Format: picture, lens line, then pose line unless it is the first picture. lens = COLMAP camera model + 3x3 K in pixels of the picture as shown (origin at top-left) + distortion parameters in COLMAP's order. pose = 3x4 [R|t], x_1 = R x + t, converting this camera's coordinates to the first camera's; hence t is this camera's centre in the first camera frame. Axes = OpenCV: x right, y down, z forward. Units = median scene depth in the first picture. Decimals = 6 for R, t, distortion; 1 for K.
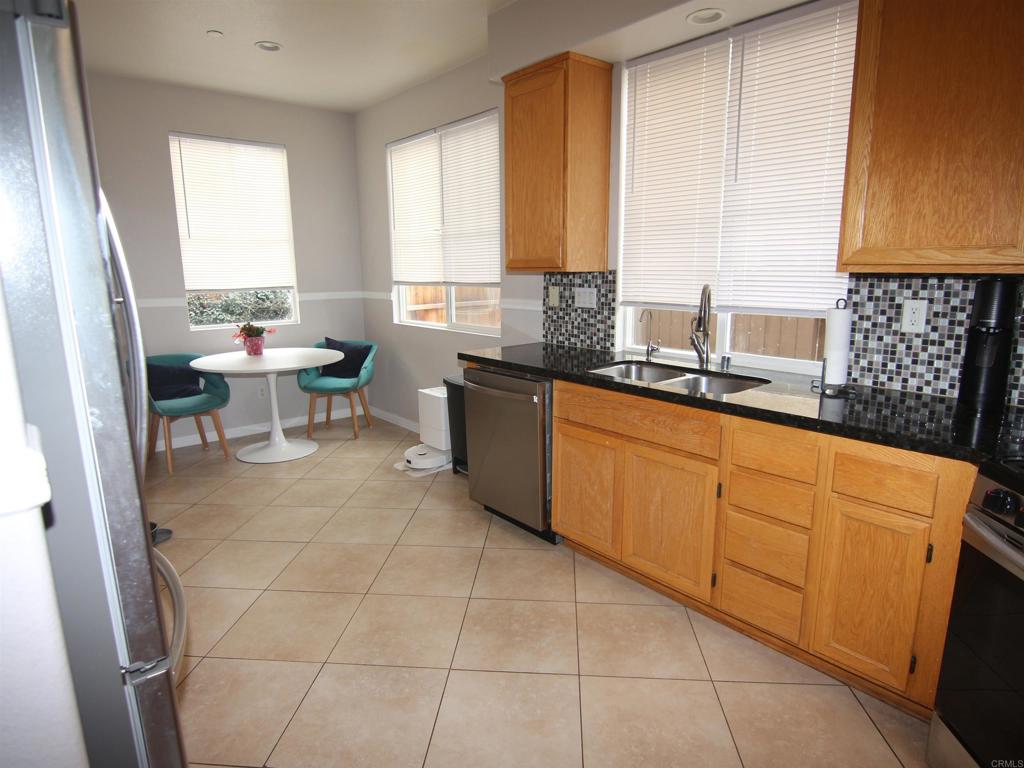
lens RADIAL K [[585.6, 0, 515.9], [0, 585.6, 383.6], [0, 0, 1]] dist [-0.002961, -0.013264]
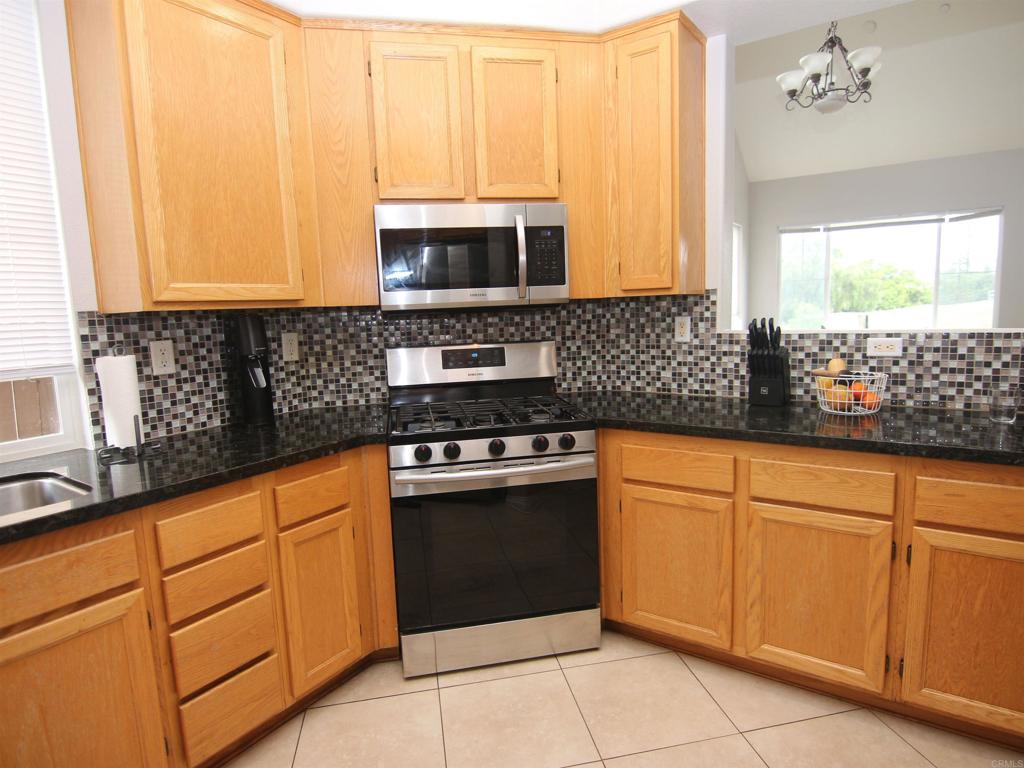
lens RADIAL K [[585.6, 0, 518.6], [0, 585.6, 380.0], [0, 0, 1]] dist [-0.002961, -0.013264]
pose [[-0.259613, -0.103641, 0.960135, -0.353476], [0.224539, 0.960498, 0.164394, -0.093565], [-0.939246, 0.258267, -0.226086, 0.594393]]
